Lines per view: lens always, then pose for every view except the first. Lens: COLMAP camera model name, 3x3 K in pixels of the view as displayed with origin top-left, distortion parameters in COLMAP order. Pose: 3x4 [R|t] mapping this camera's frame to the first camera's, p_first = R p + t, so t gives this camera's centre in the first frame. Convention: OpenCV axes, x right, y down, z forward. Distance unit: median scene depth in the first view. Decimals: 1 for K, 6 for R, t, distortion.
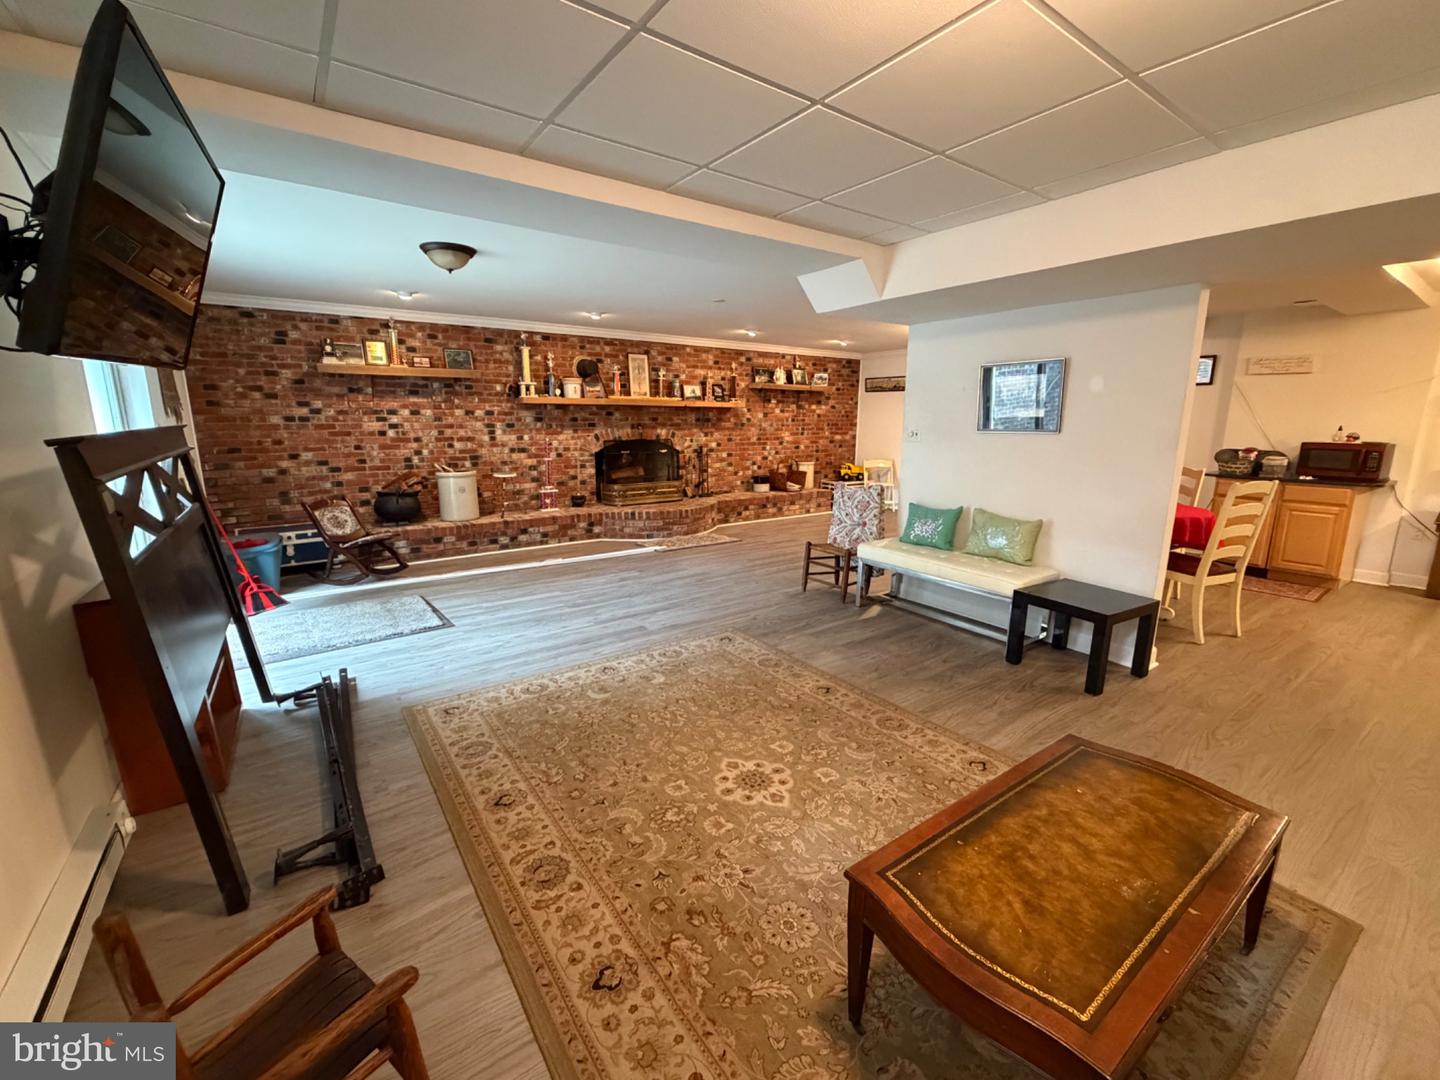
lens RADIAL K [[590.8, 0, 715.3], [0, 590.8, 539.0], [0, 0, 1]] dist [0.002452, -0.000225]
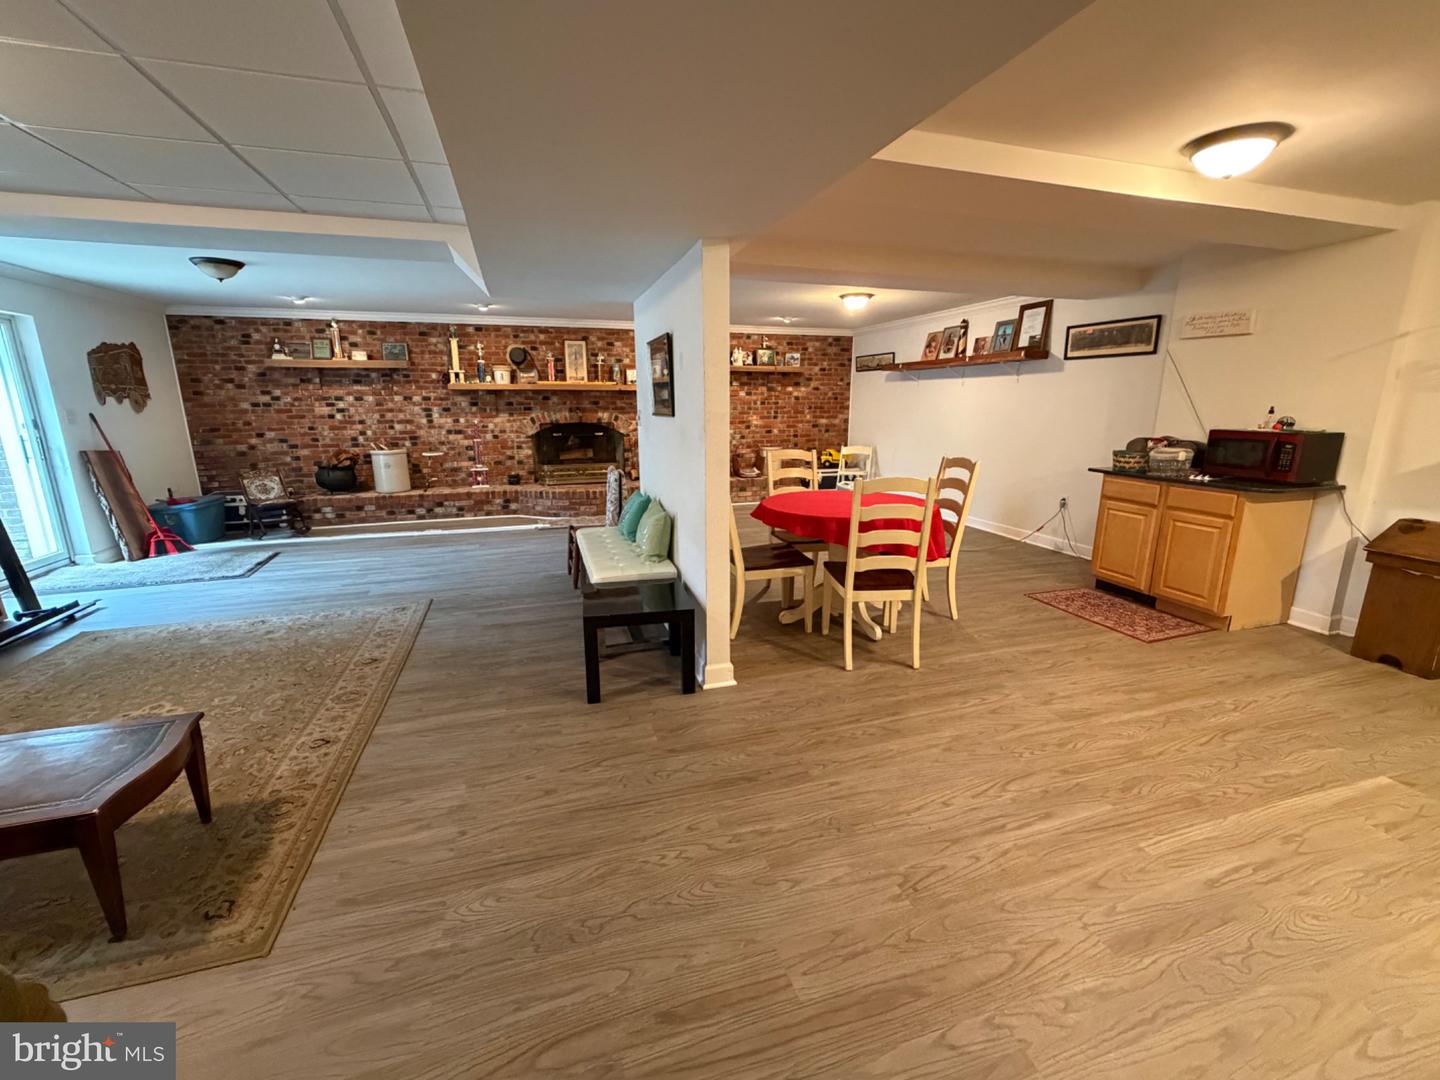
lens RADIAL K [[590.8, 0, 717.0], [0, 590.8, 537.0], [0, 0, 1]] dist [0.002452, -0.000225]
pose [[0.952443, 0.061455, -0.298456, 0.549928], [-0.054394, 0.998009, 0.031915, -0.016765], [0.299823, -0.014163, 0.953890, 0.093261]]
